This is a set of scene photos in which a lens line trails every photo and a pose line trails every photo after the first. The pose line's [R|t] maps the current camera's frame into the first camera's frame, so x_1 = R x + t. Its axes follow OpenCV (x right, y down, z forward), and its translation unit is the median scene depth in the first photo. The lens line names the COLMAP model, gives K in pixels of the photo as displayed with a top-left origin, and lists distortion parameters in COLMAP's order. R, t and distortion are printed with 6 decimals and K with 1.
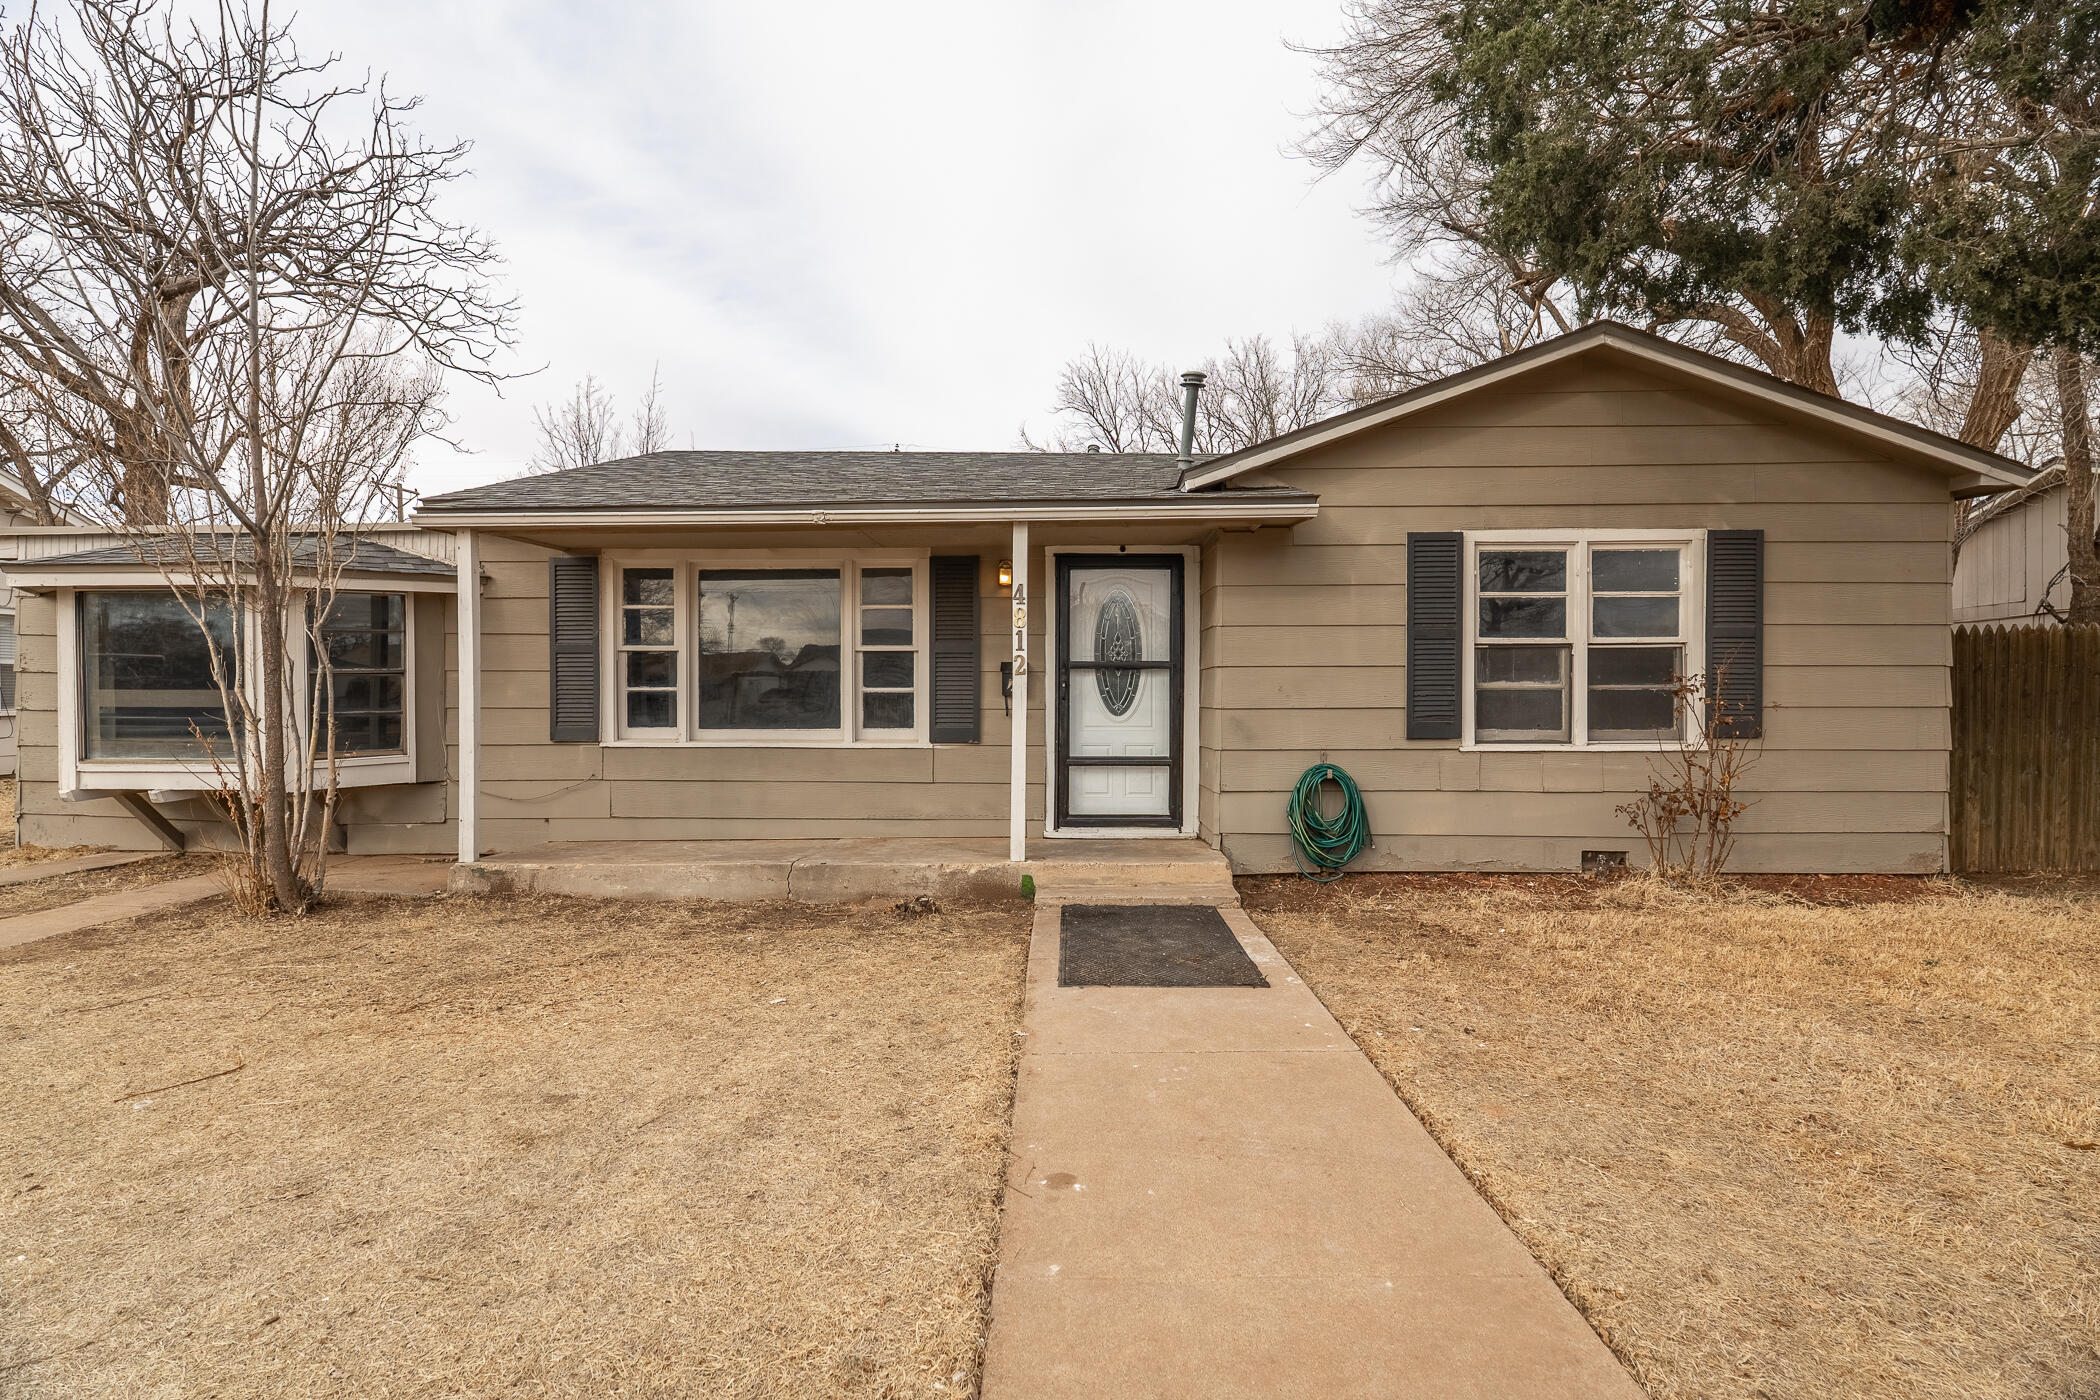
lens RADIAL K [[943.0, 0, 1083.9], [0, 943.0, 689.1], [0, 0, 1]] dist [-0.007417, 0.000960]
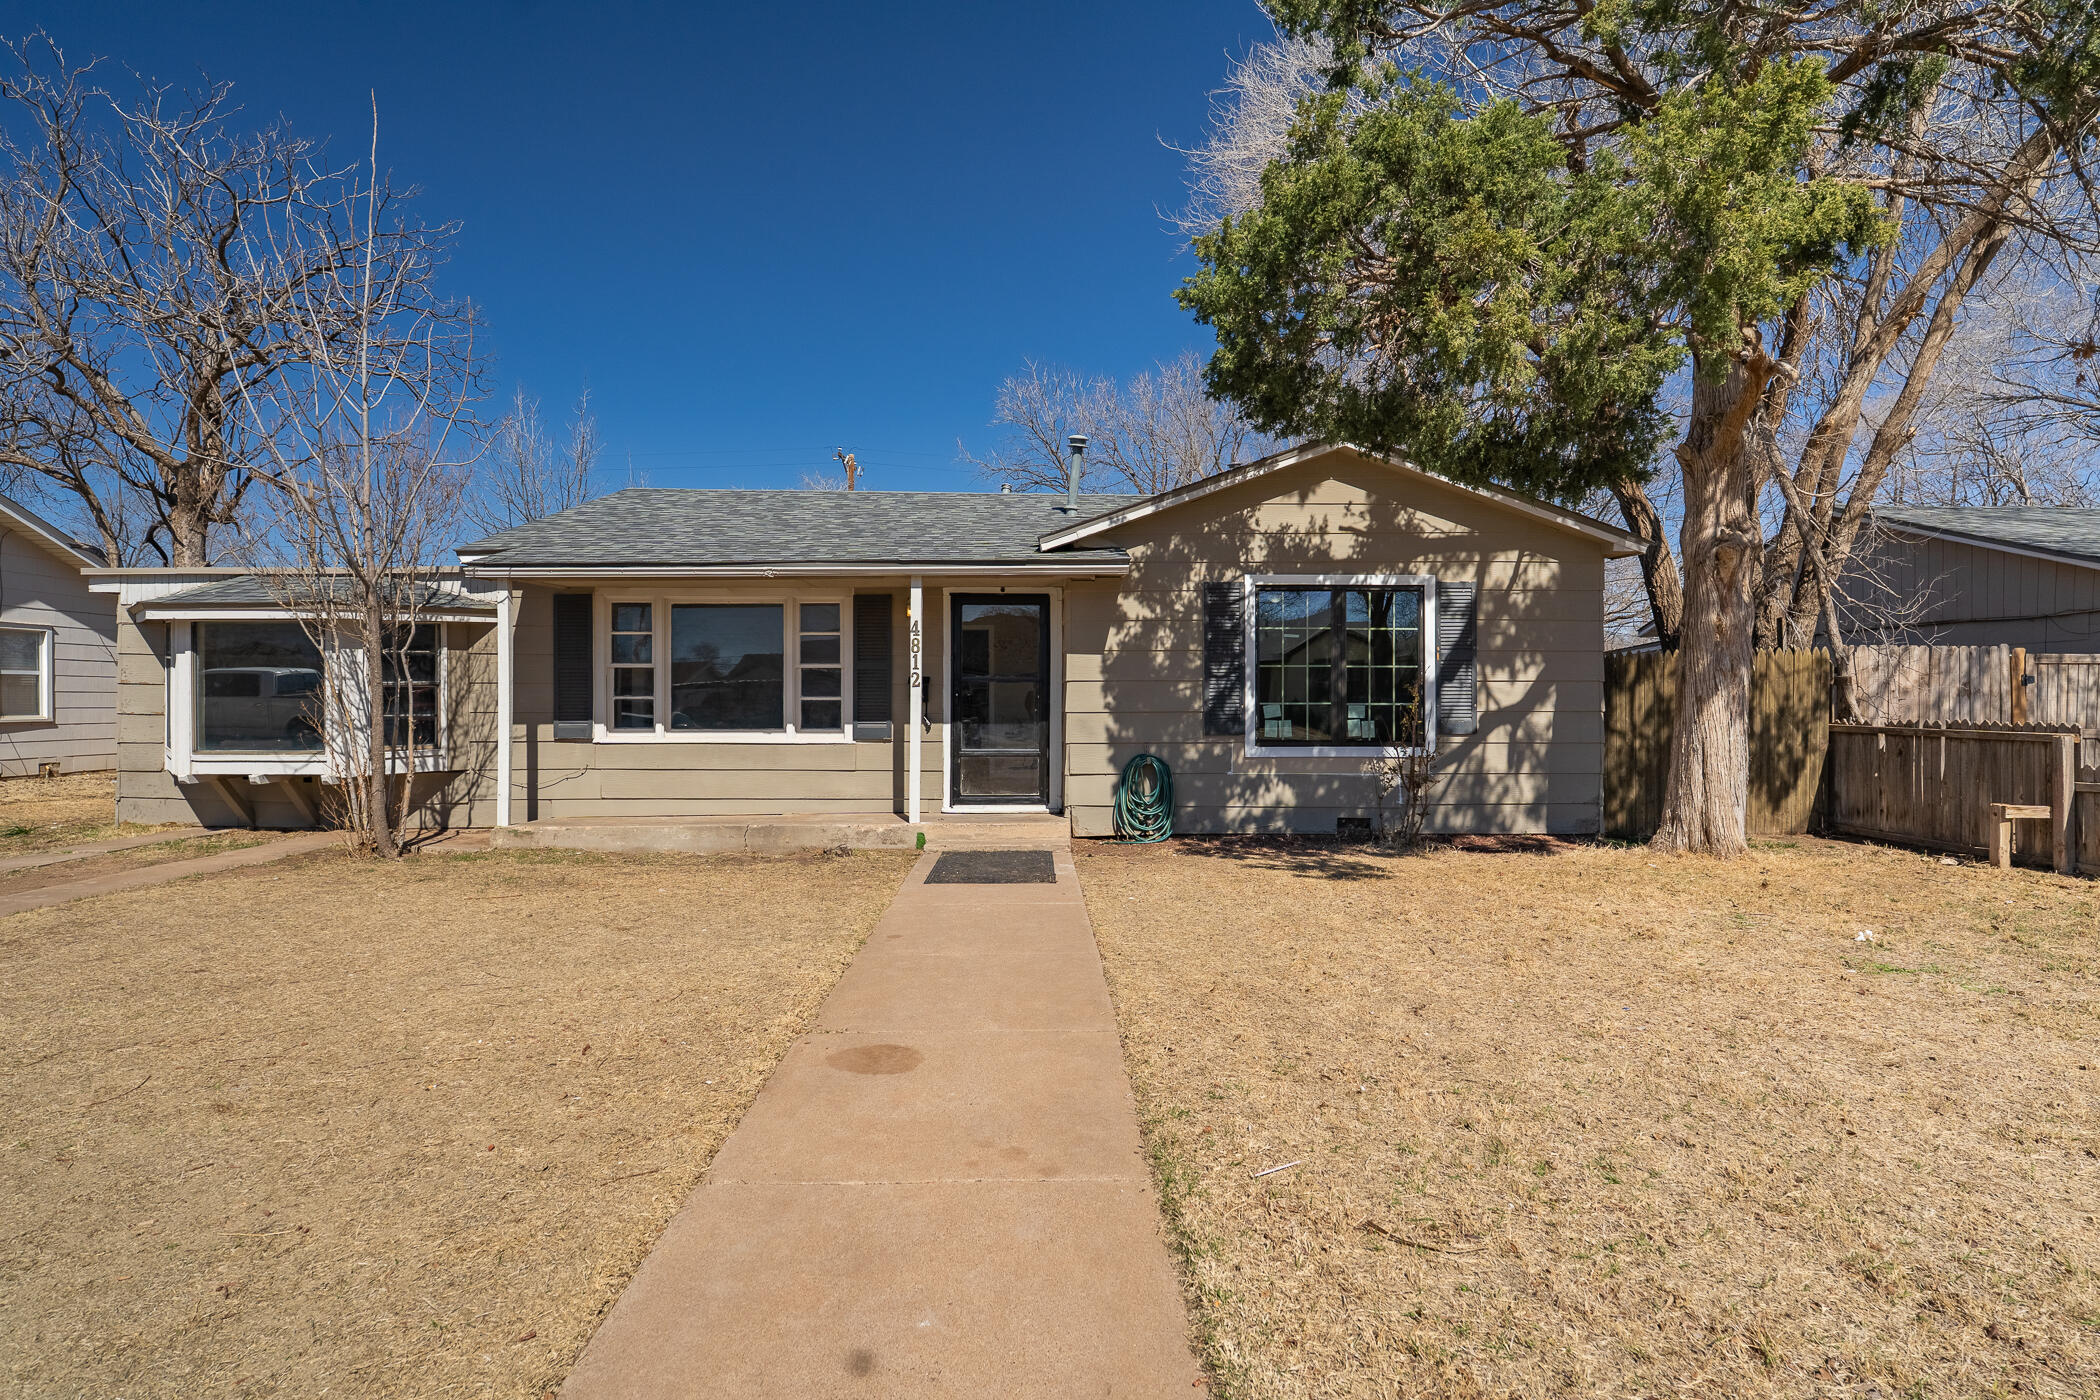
lens RADIAL K [[943.0, 0, 1064.8], [0, 943.0, 693.9], [0, 0, 1]] dist [-0.007417, 0.000960]
pose [[0.999213, 0.000753, 0.039657, 0.083352], [-0.000467, 0.999974, -0.007227, 0.003886], [-0.039661, 0.007202, 0.999187, -0.338945]]
